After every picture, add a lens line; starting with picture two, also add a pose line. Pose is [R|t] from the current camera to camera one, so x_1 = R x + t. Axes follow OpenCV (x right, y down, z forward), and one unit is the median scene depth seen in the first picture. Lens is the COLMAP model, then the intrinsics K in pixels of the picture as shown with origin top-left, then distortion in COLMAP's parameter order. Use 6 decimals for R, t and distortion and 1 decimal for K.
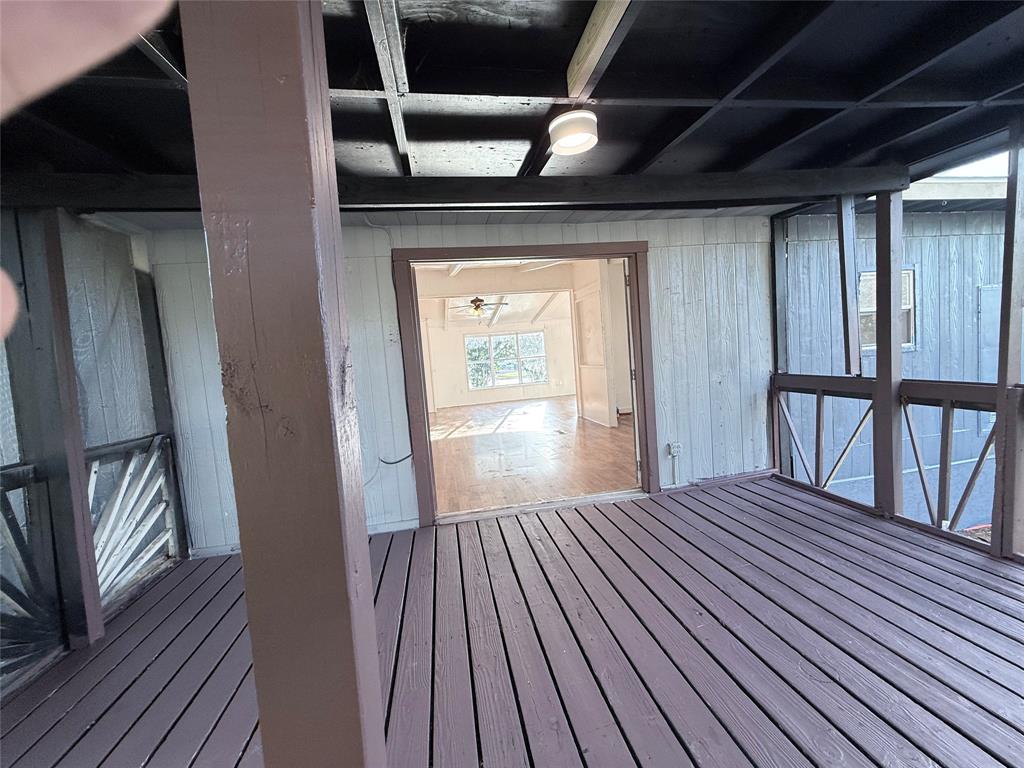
lens RADIAL K [[409.6, 0, 510.3], [0, 409.6, 382.4], [0, 0, 1]] dist [0.000812, 0.000099]
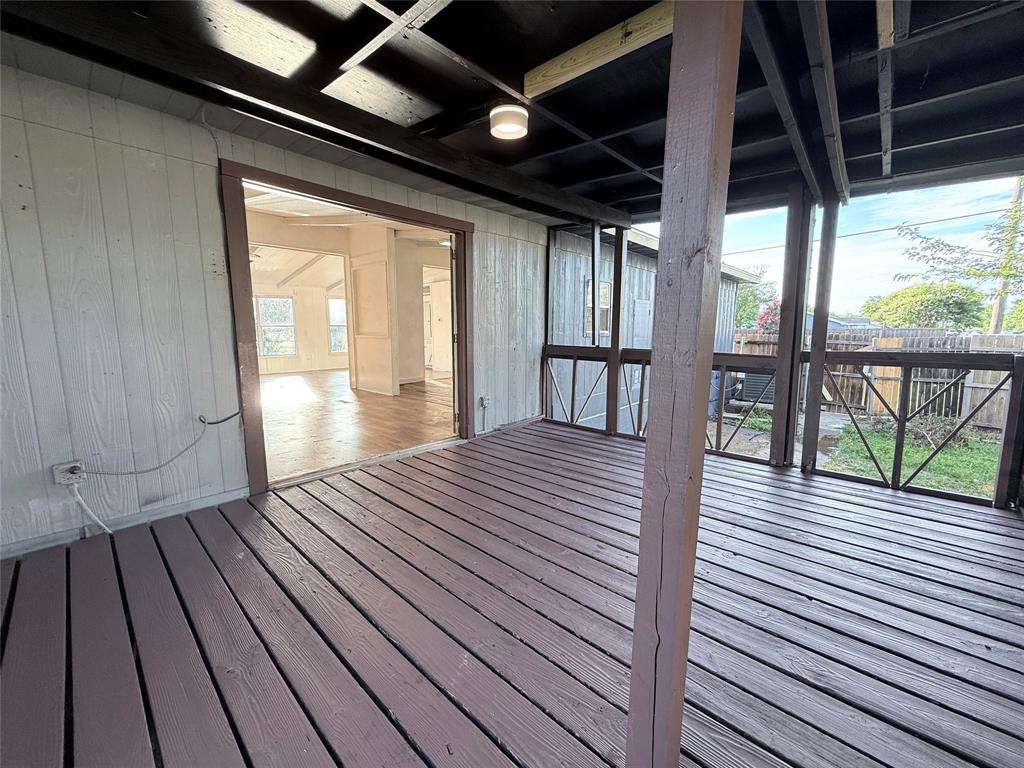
lens RADIAL K [[409.6, 0, 509.7], [0, 409.6, 383.7], [0, 0, 1]] dist [0.000812, 0.000099]
pose [[0.794407, -0.000176, 0.607386, -0.286059], [-0.025229, 0.999127, 0.033287, 0.068578], [-0.606862, -0.041767, 0.793709, -0.008982]]
